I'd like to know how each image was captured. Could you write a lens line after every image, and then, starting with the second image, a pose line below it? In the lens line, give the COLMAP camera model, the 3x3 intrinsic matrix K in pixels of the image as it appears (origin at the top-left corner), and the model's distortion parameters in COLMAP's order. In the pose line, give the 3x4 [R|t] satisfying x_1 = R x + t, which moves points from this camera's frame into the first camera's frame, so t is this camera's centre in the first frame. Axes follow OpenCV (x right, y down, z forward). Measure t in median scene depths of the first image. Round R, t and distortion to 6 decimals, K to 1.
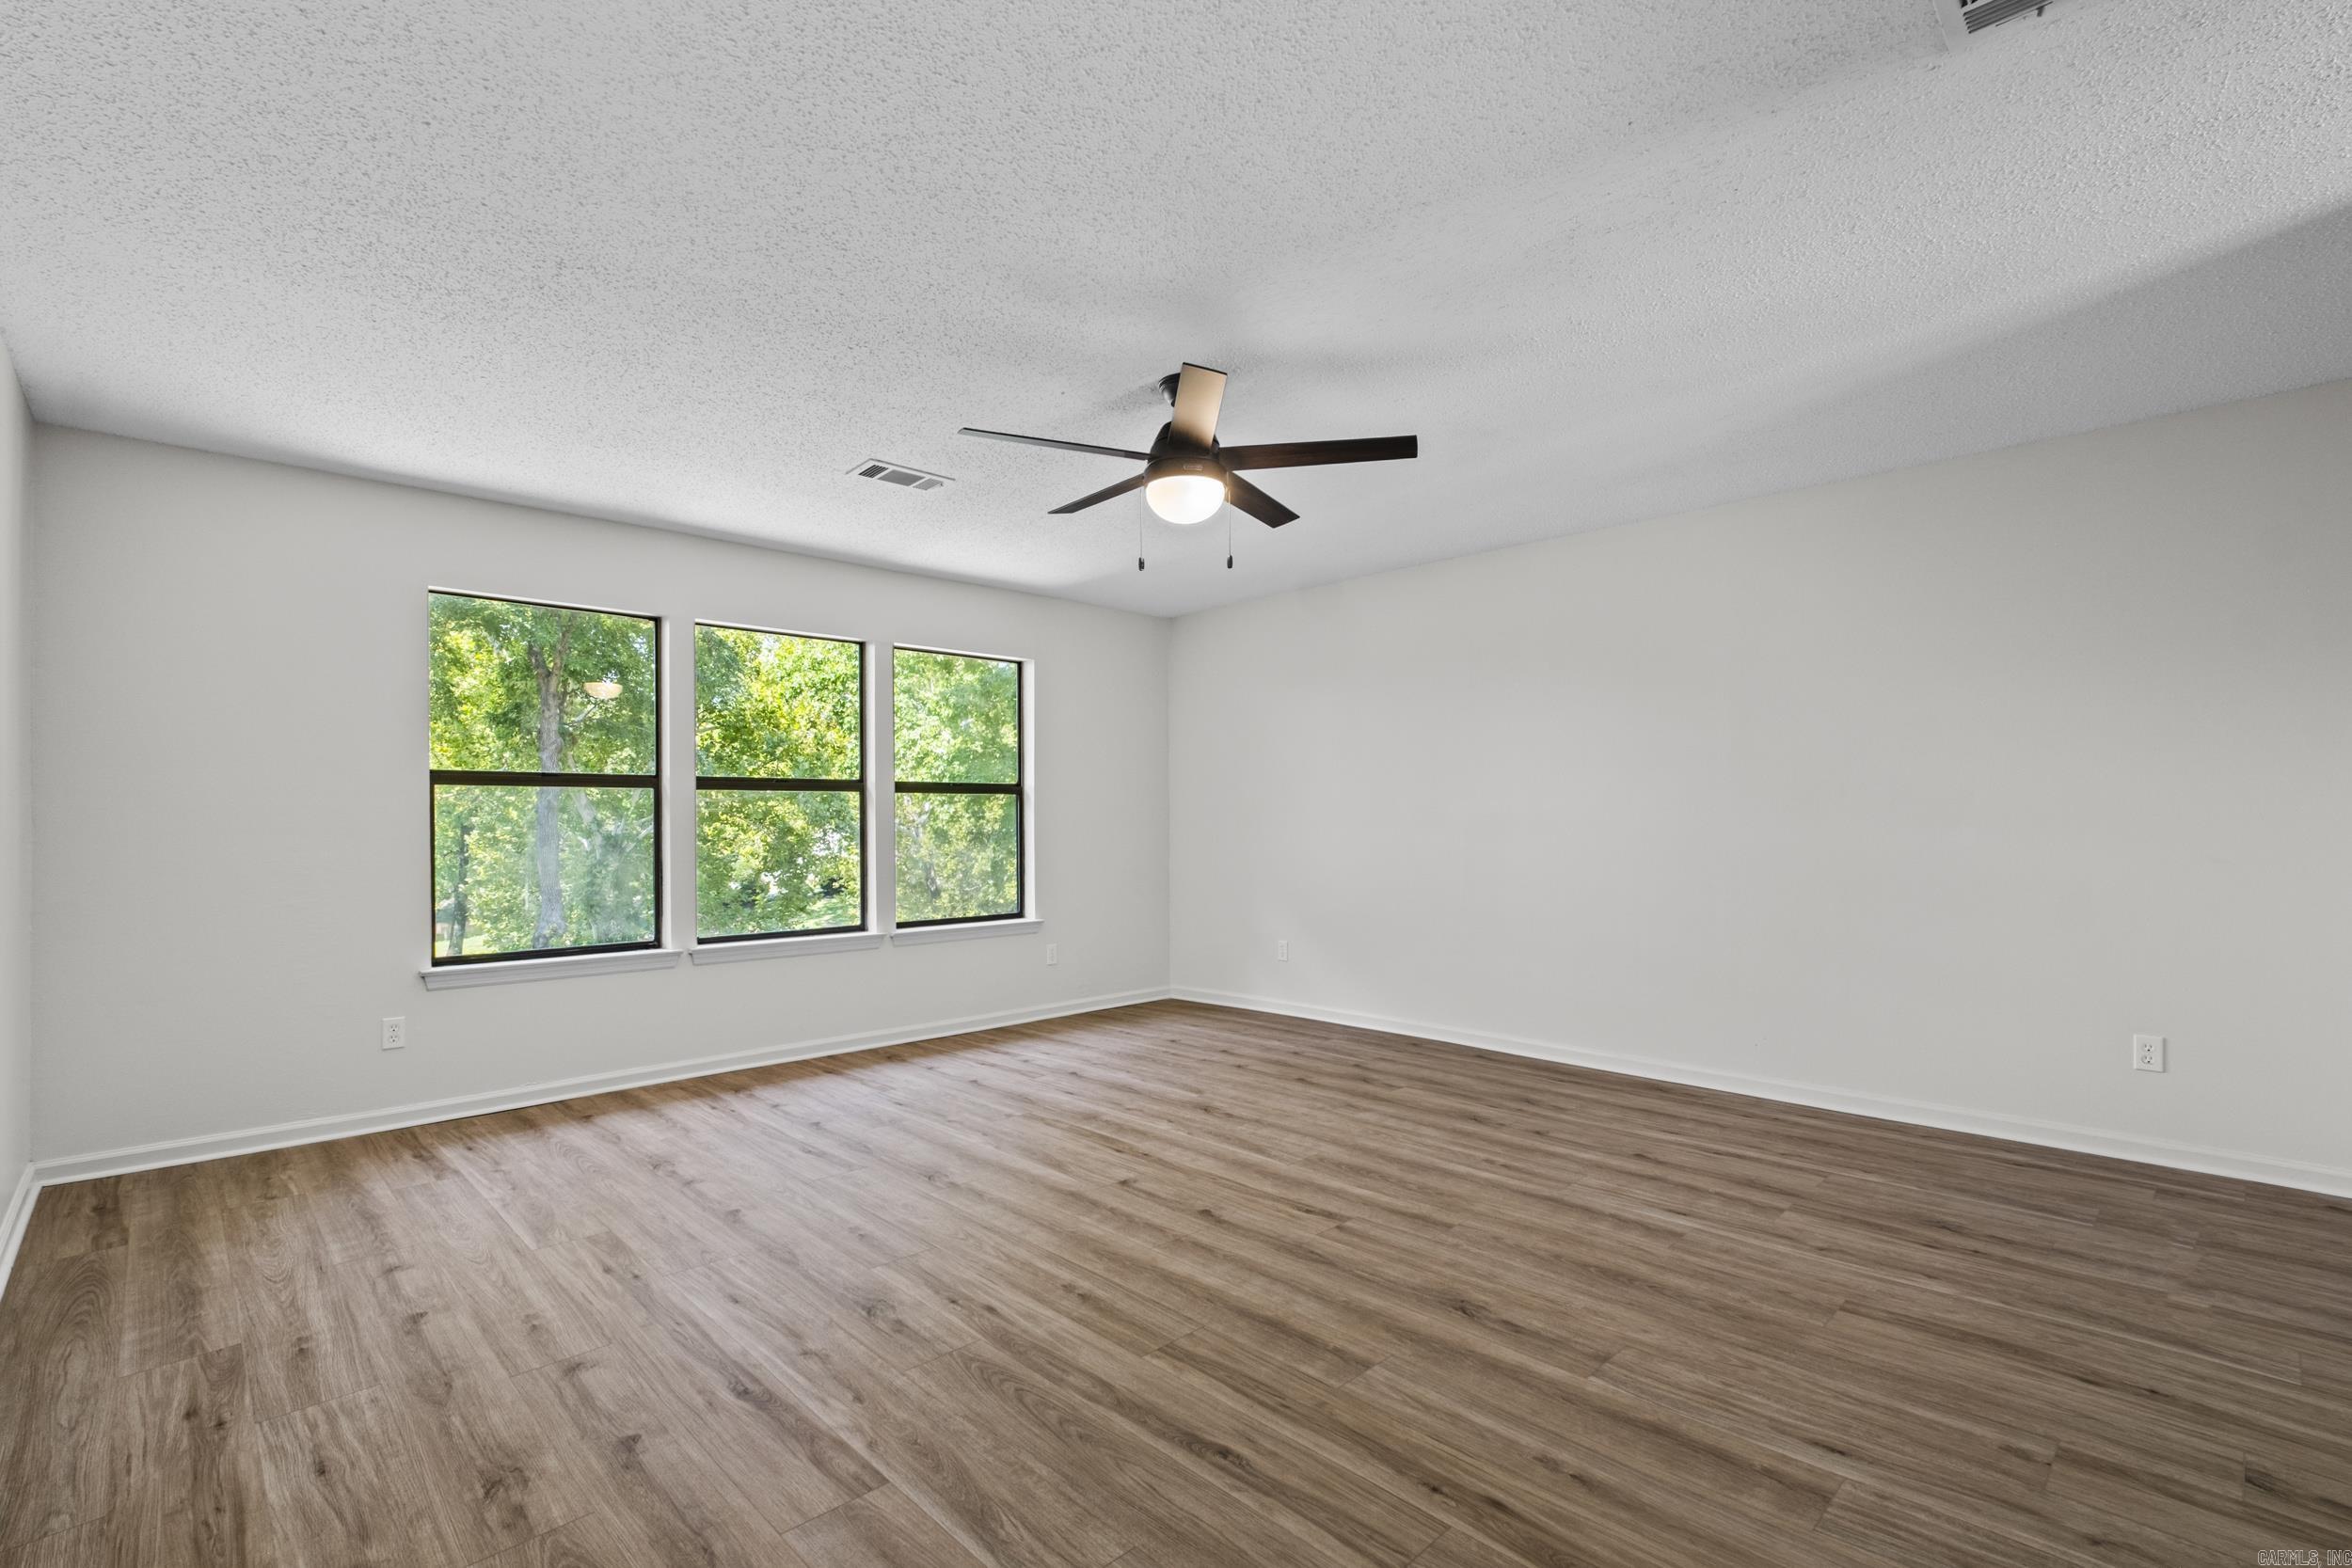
lens RADIAL K [[1036.4, 0, 1177.9], [0, 1036.4, 797.0], [0, 0, 1]] dist [-0.001828, -0.000390]
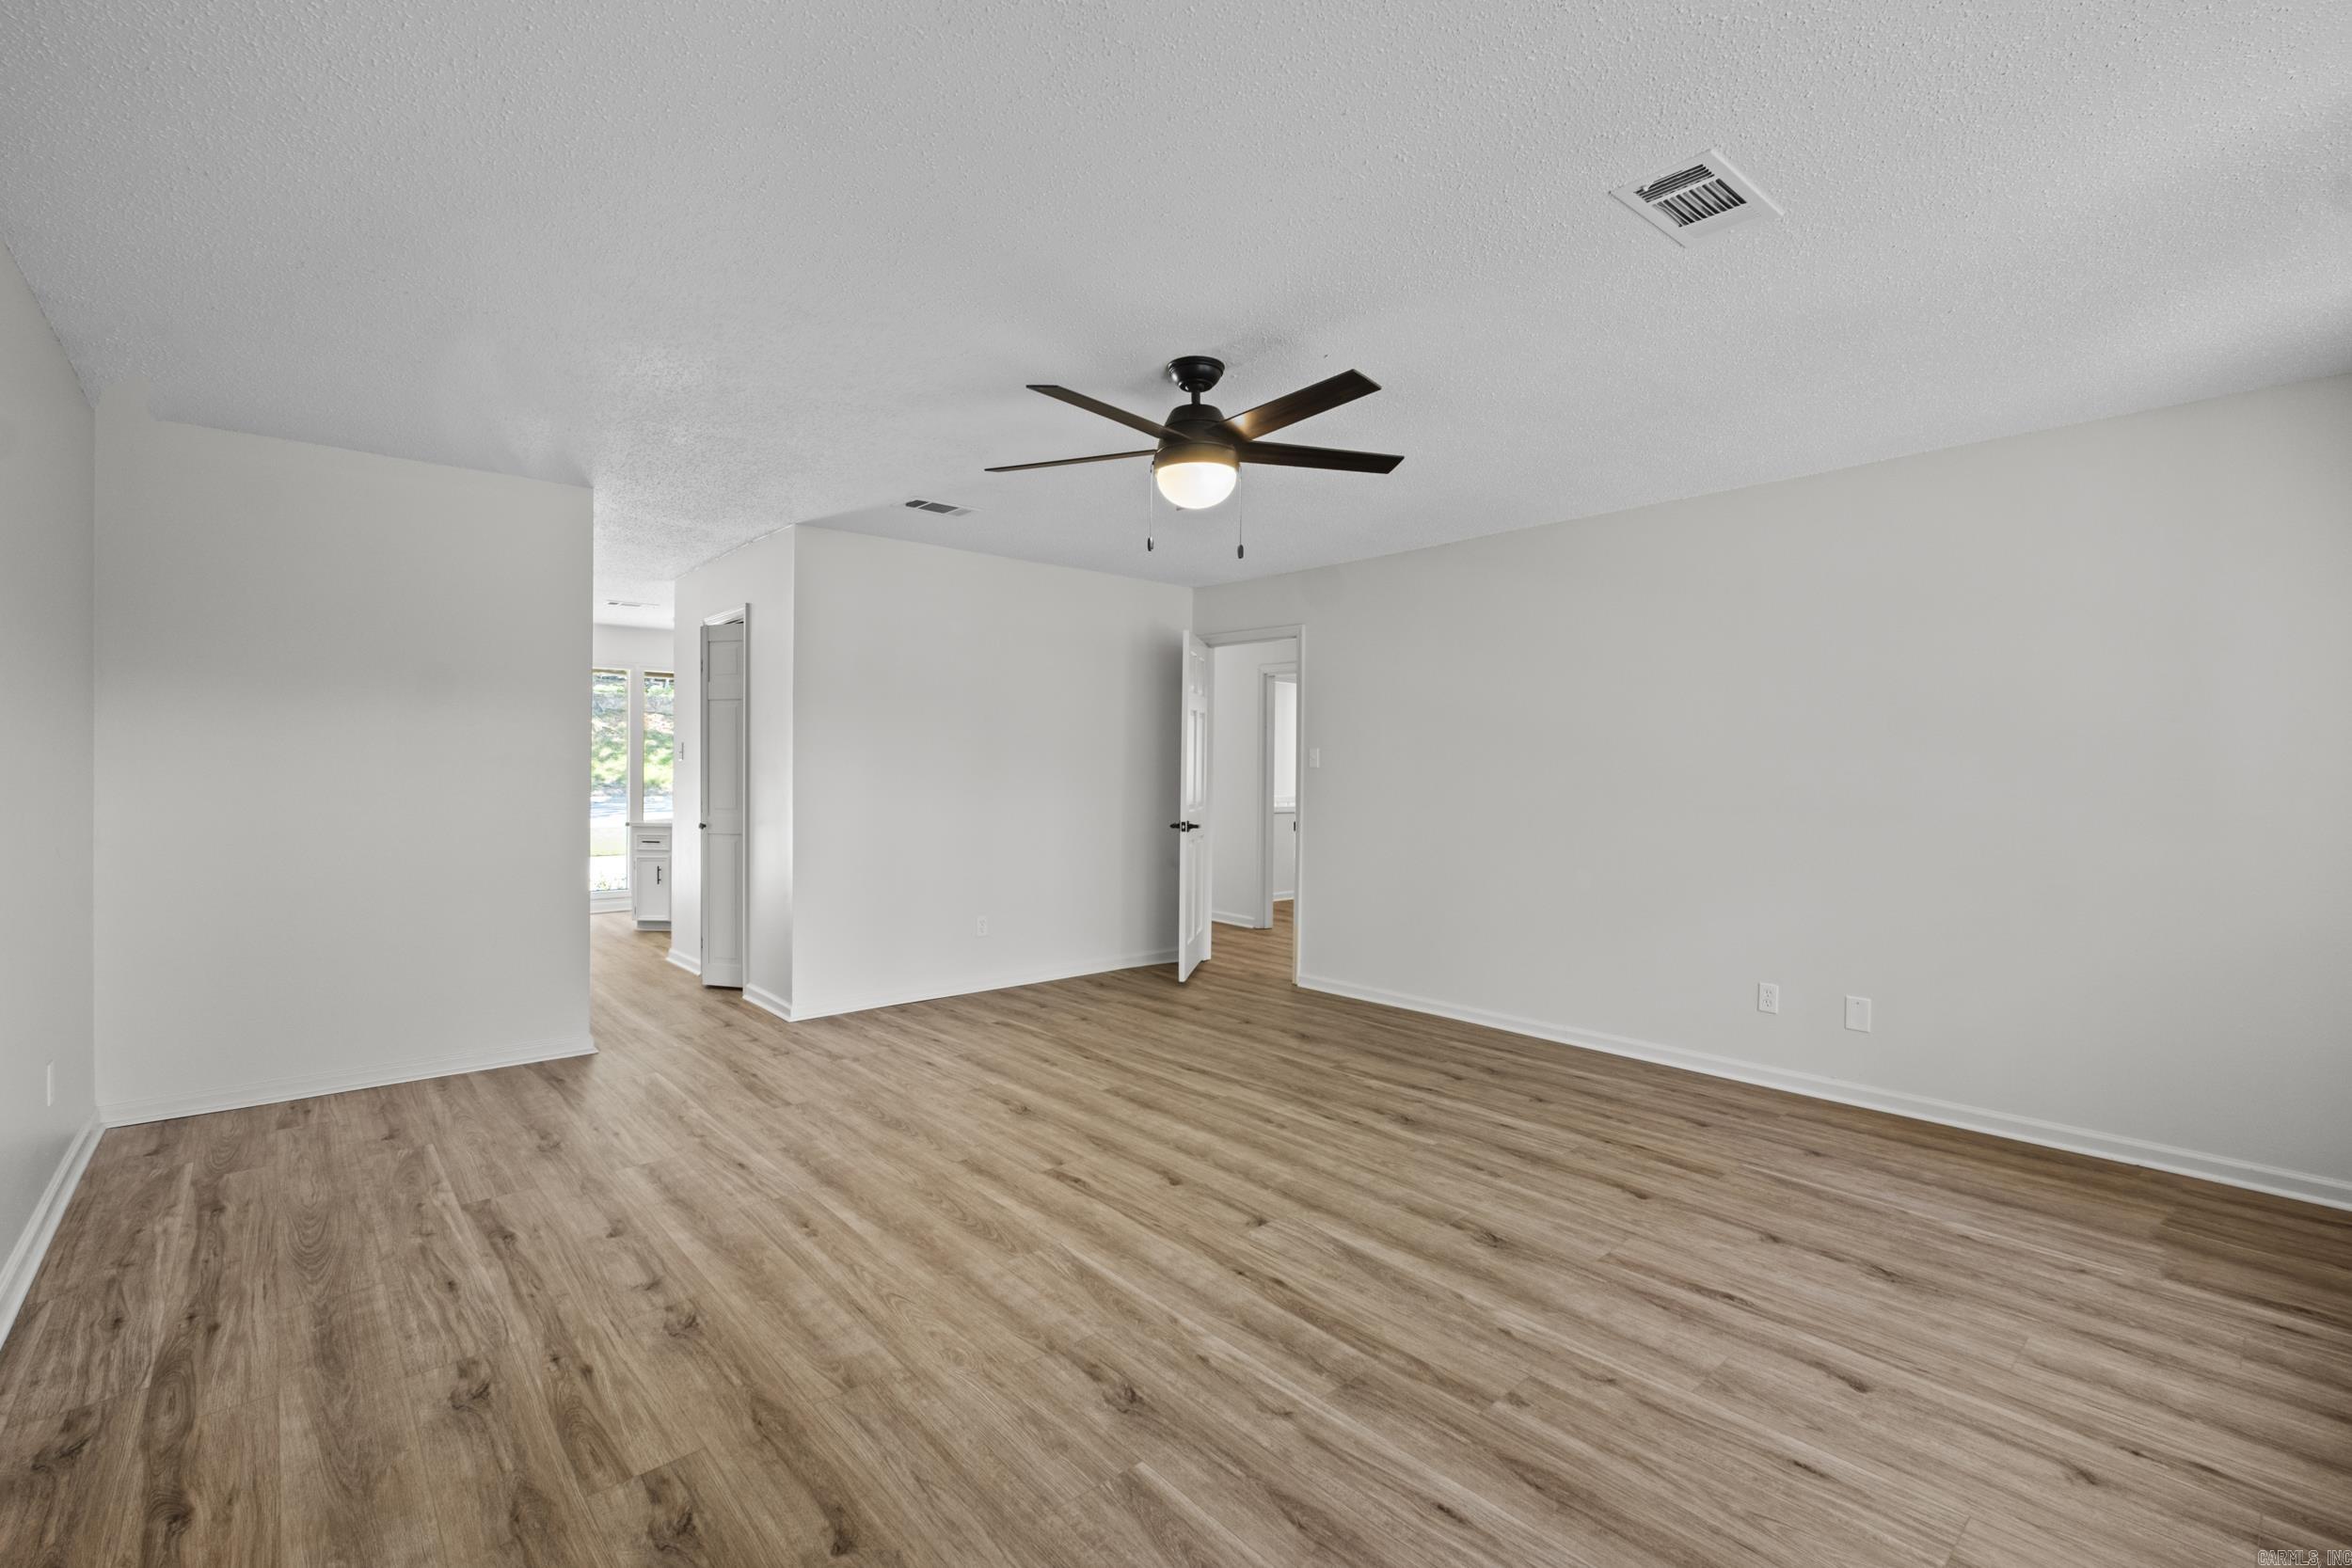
lens RADIAL K [[1036.4, 0, 1174.2], [0, 1036.4, 781.7], [0, 0, 1]] dist [-0.001828, -0.000390]
pose [[-0.998575, -0.002056, 0.053328, -0.027161], [-0.002476, 0.999966, -0.007812, 0.006056], [-0.053310, -0.007933, -0.998547, 2.060247]]
